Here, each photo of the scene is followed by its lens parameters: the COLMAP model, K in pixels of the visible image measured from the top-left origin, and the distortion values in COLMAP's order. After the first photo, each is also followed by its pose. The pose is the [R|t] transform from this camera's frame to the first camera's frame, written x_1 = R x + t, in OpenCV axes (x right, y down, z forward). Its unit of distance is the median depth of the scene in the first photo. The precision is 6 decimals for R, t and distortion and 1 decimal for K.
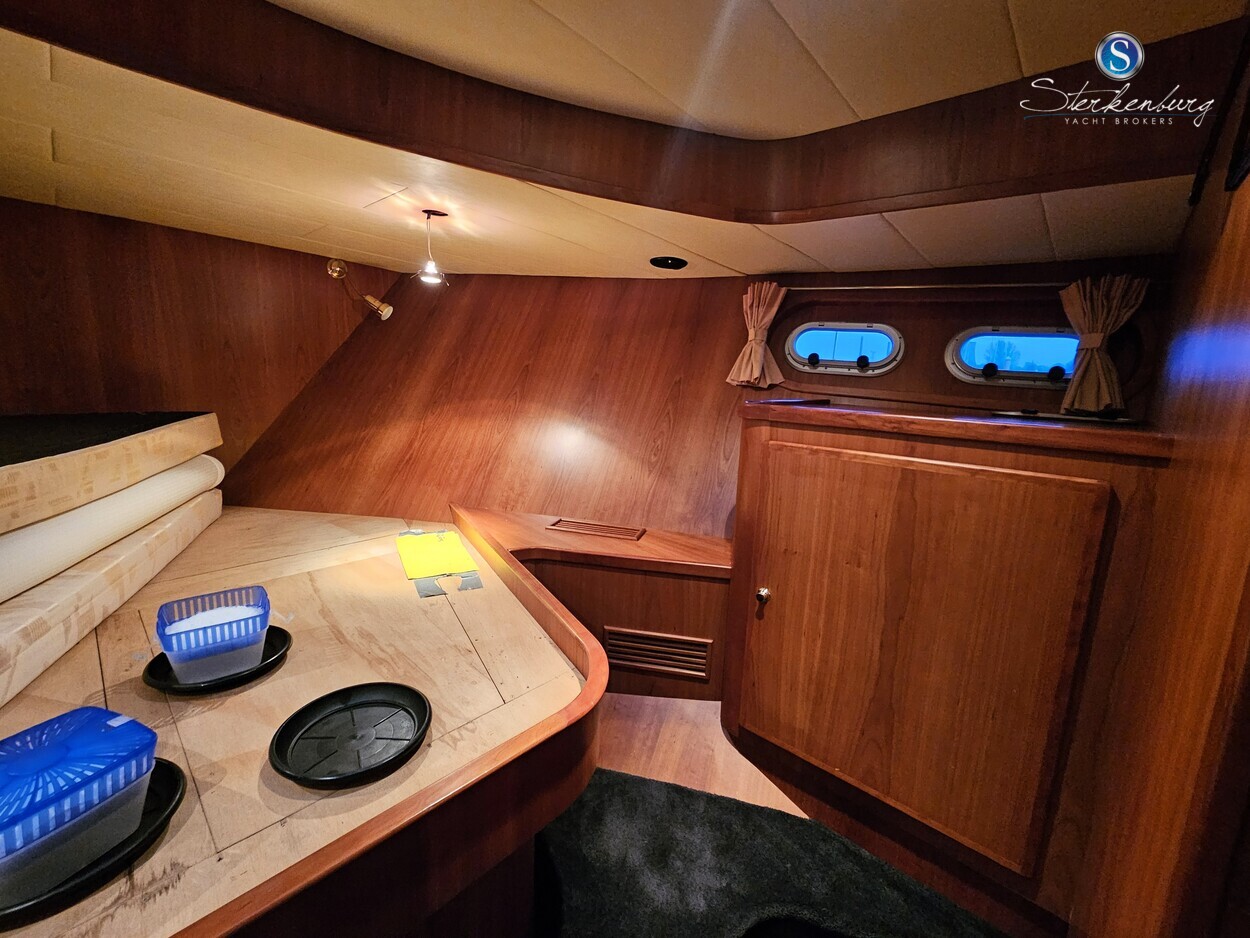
lens RADIAL K [[513.3, 0, 630.8], [0, 513.3, 462.6], [0, 0, 1]] dist [-0.003498, 0.001570]
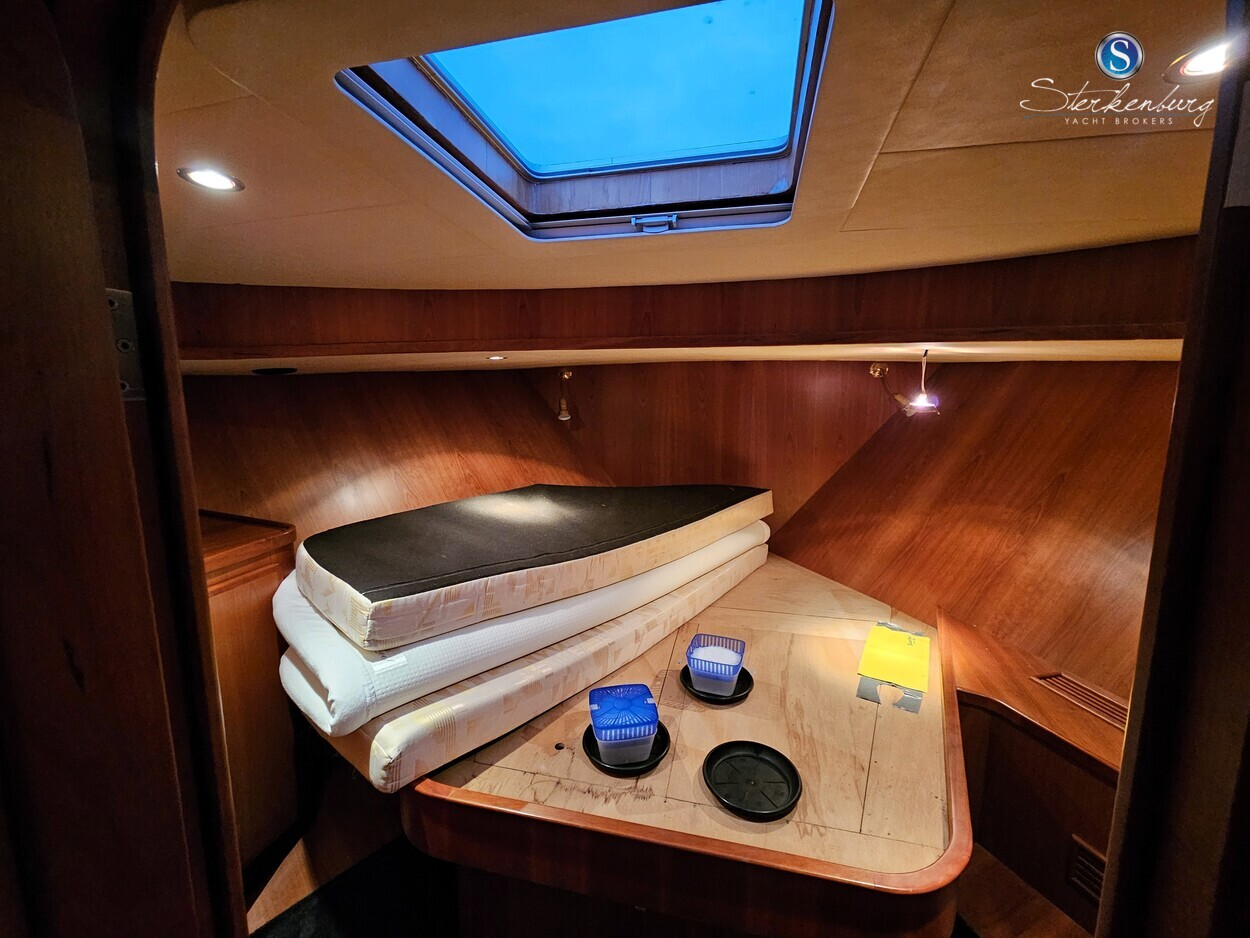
lens RADIAL K [[513.3, 0, 617.9], [0, 513.3, 467.3], [0, 0, 1]] dist [-0.003498, 0.001570]
pose [[0.481722, 0.093677, -0.871303, 0.271450], [-0.127504, 0.991182, 0.036072, -0.207023], [0.866999, 0.093718, 0.489418, -0.078200]]
